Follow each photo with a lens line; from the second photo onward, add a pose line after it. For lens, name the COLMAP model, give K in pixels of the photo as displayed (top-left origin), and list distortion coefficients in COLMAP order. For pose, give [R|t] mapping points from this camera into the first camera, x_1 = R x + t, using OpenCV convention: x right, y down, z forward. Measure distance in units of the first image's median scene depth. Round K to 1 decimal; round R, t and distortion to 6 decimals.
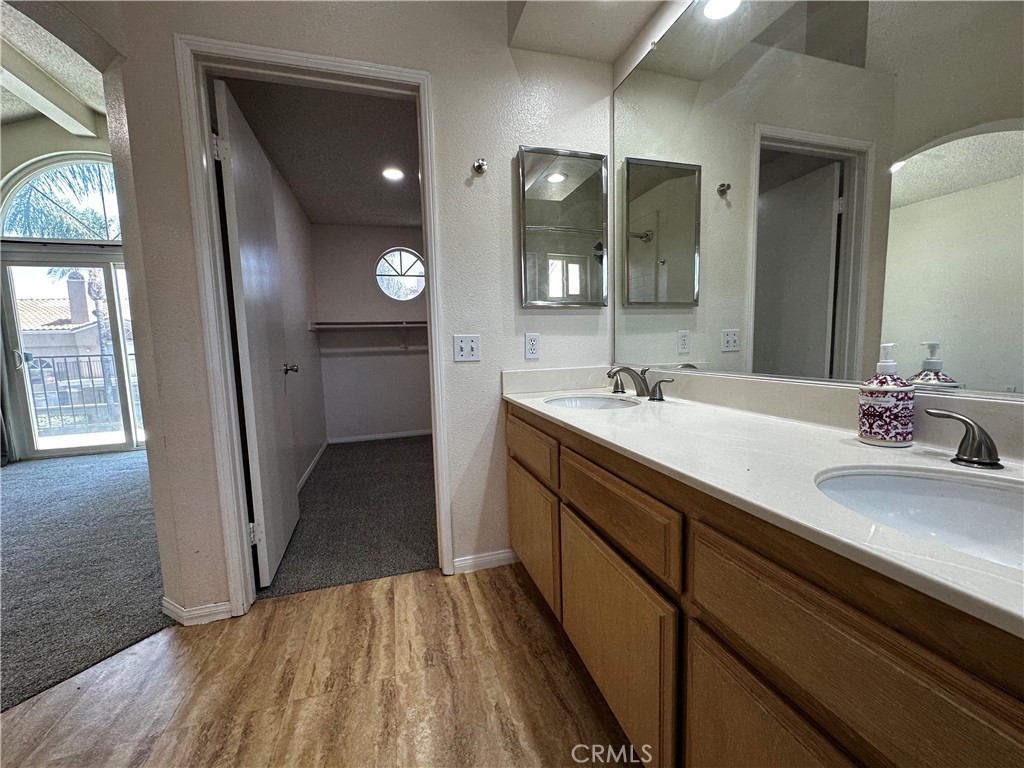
lens RADIAL K [[408.9, 0, 511.5], [0, 408.9, 384.0], [0, 0, 1]] dist [-0.001859, 0.000006]
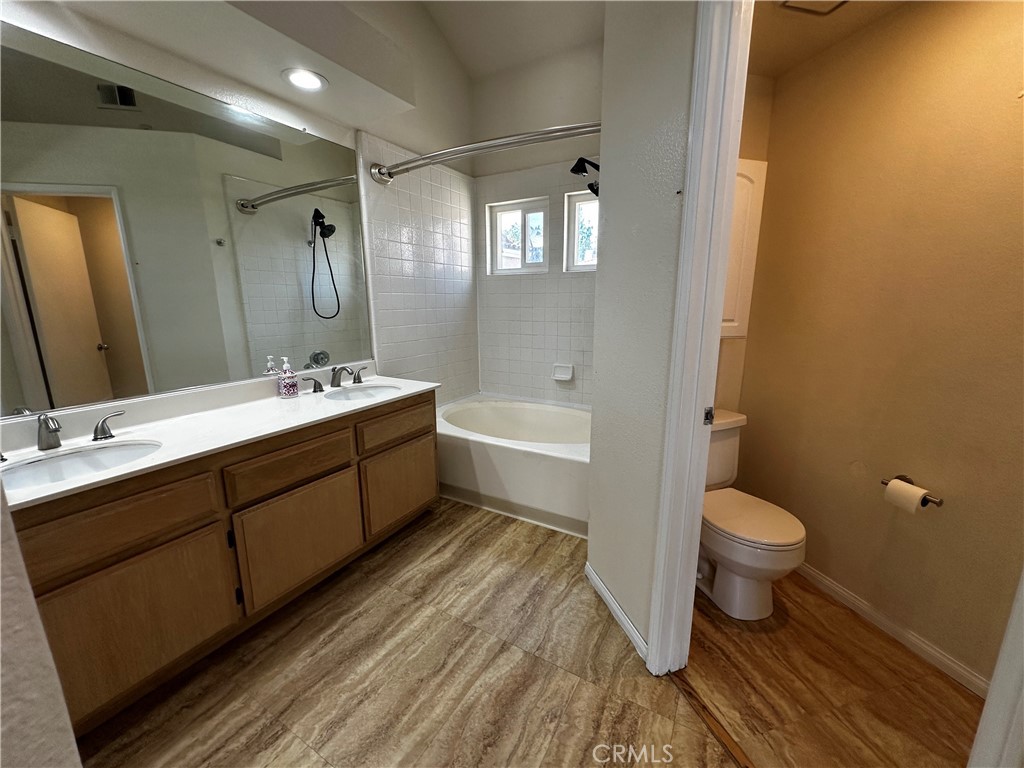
lens RADIAL K [[408.9, 0, 511.5], [0, 408.9, 384.0], [0, 0, 1]] dist [-0.001859, 0.000006]
pose [[-0.689430, -0.114189, 0.715295, -0.378069], [0.097261, 0.963961, 0.247630, -0.087153], [-0.717793, 0.240293, -0.653477, 0.345118]]
